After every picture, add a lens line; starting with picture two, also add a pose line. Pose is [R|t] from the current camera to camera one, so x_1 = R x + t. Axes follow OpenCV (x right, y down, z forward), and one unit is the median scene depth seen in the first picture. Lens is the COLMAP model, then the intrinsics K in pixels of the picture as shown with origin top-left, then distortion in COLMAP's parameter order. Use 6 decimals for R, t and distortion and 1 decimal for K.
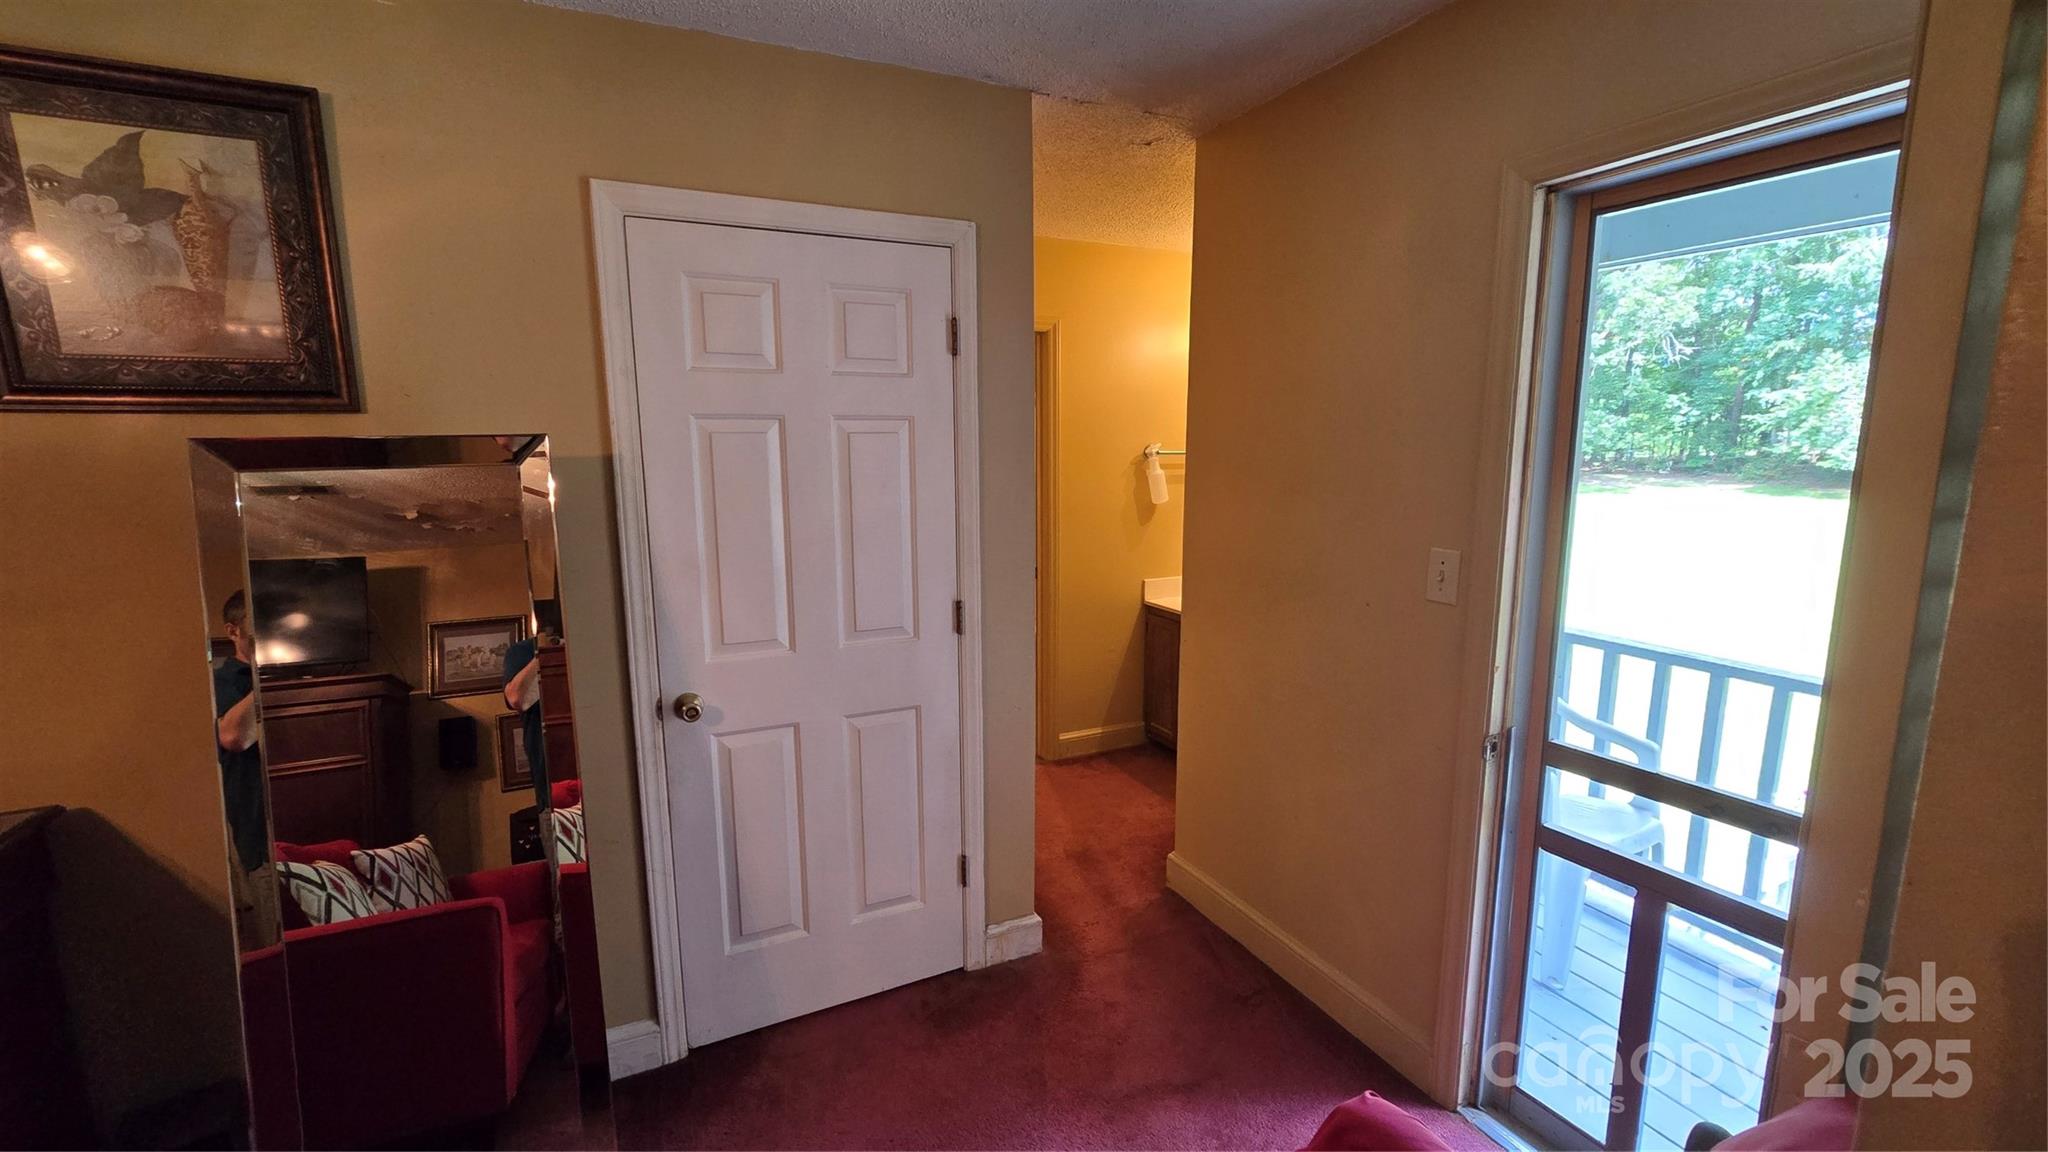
lens RADIAL K [[835.6, 0, 1013.2], [0, 835.6, 577.7], [0, 0, 1]] dist [0.001944, -0.002887]
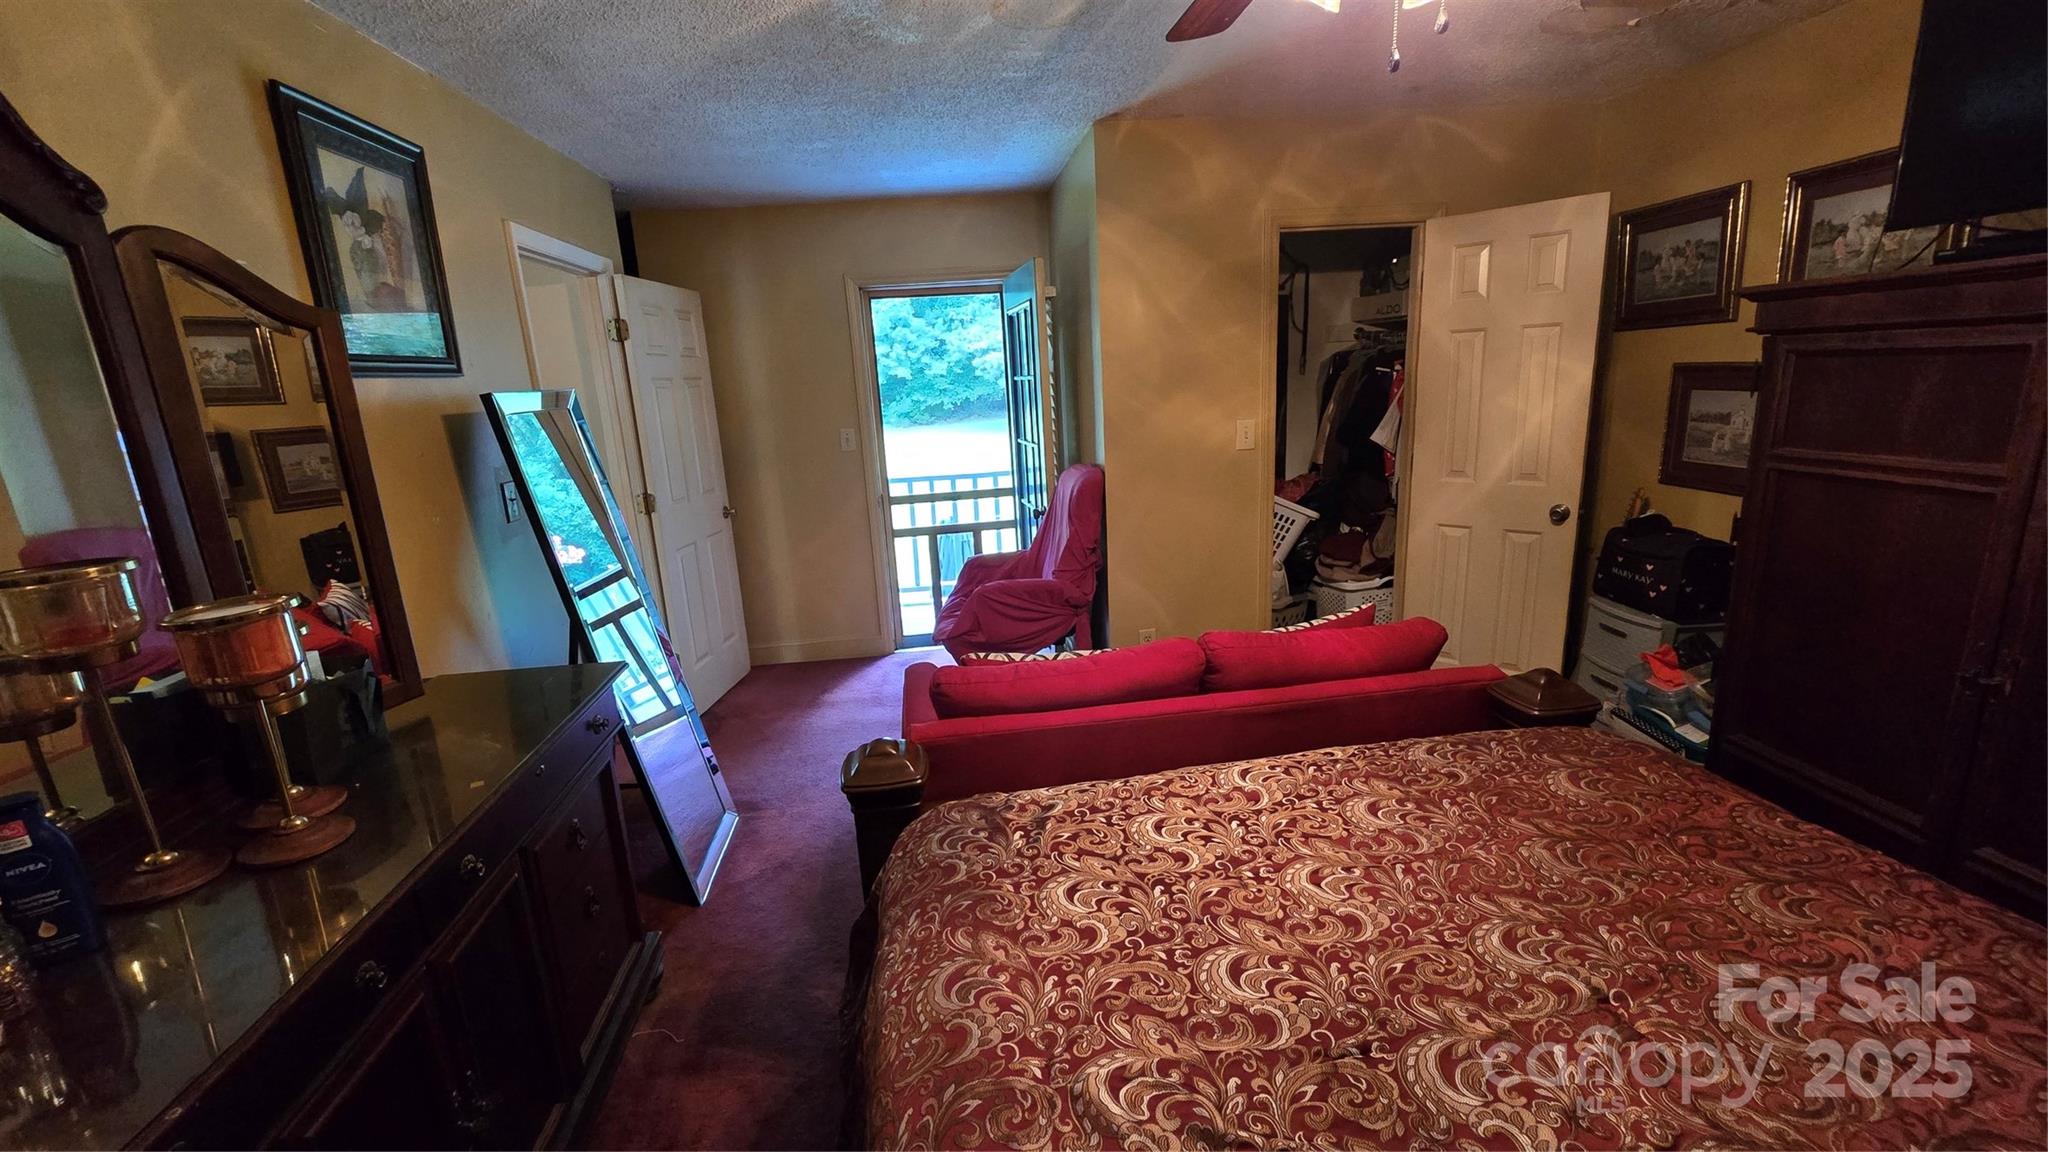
lens RADIAL K [[835.6, 0, 1013.2], [0, 835.6, 577.7], [0, 0, 1]] dist [0.001944, -0.002887]
pose [[0.349730, -0.235435, 0.906785, -1.999959], [0.198953, 0.964495, 0.173686, 0.080181], [-0.915482, 0.119665, 0.384153, -0.397308]]
